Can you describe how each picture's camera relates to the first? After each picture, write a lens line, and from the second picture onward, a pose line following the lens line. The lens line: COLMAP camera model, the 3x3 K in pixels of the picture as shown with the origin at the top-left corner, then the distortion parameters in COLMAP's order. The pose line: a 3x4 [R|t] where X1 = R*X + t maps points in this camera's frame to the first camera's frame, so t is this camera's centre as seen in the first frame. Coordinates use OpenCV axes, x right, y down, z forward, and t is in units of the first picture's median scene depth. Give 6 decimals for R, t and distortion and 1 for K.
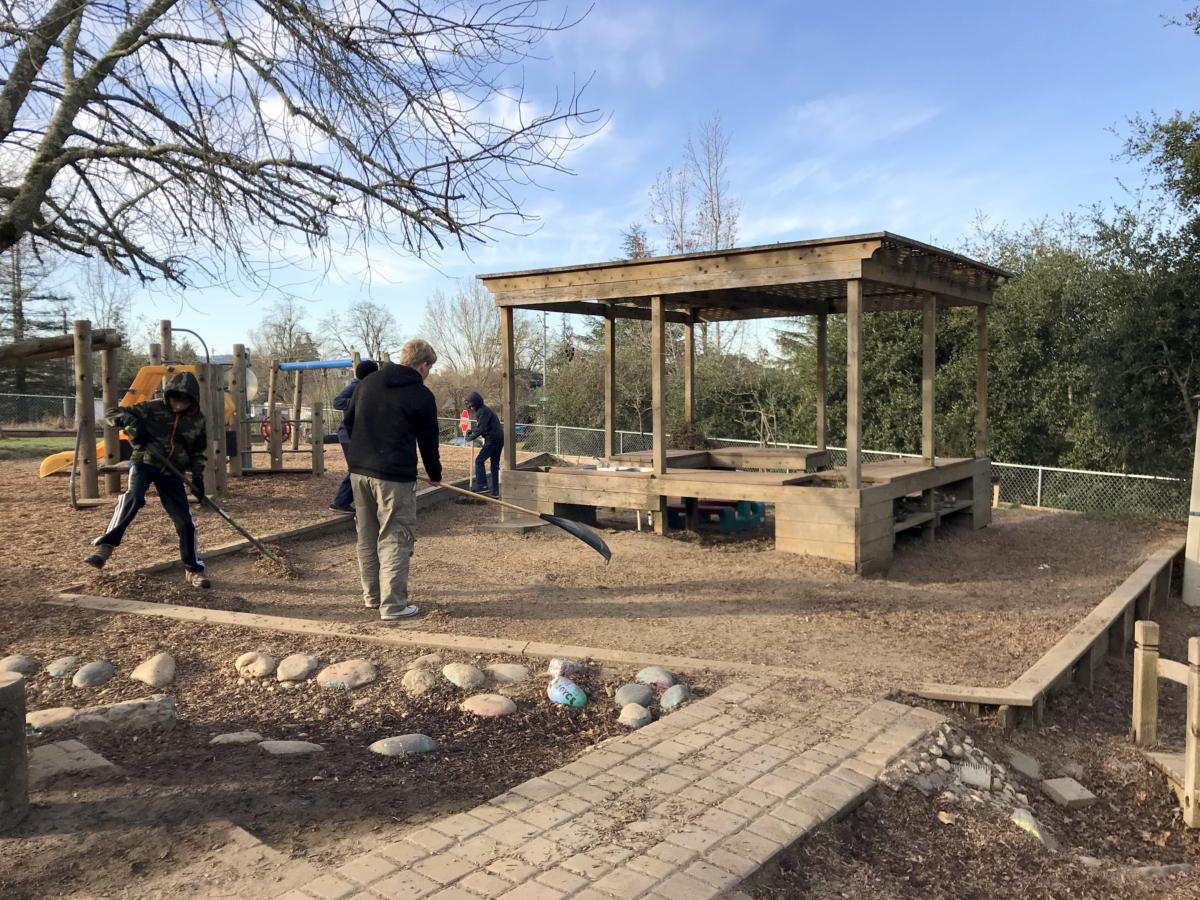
lens RADIAL K [[973.6, 0, 600.0], [0, 973.6, 450.0], [0, 0, 1]] dist [0.060865, 0.000240]
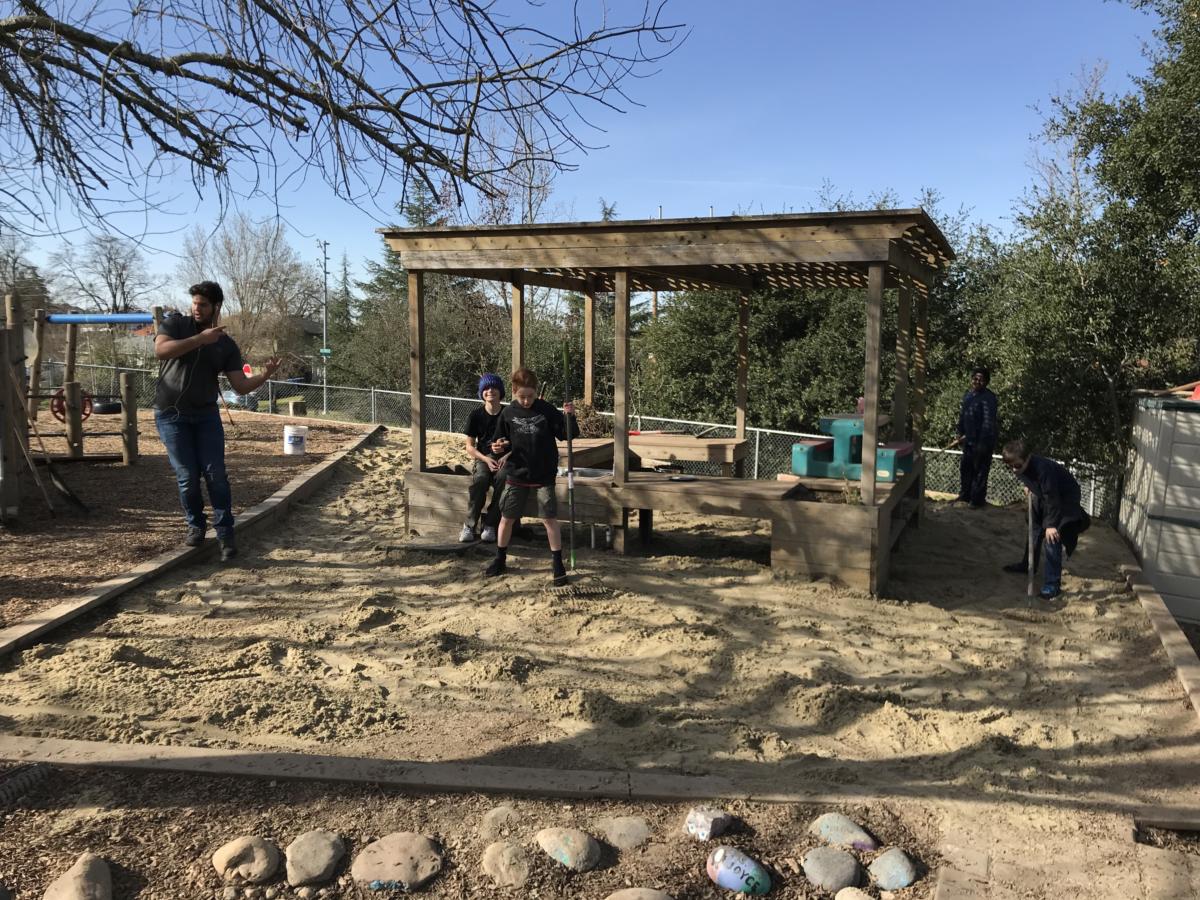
lens RADIAL K [[992.5, 0, 601.2], [0, 992.5, 446.6], [0, 0, 1]] dist [0.040819, 0.004005]
pose [[0.974963, 0.000224, 0.222367, -0.110079], [-0.009628, 0.999104, 0.041209, -0.030672], [-0.222158, -0.042318, 0.974092, 0.134080]]
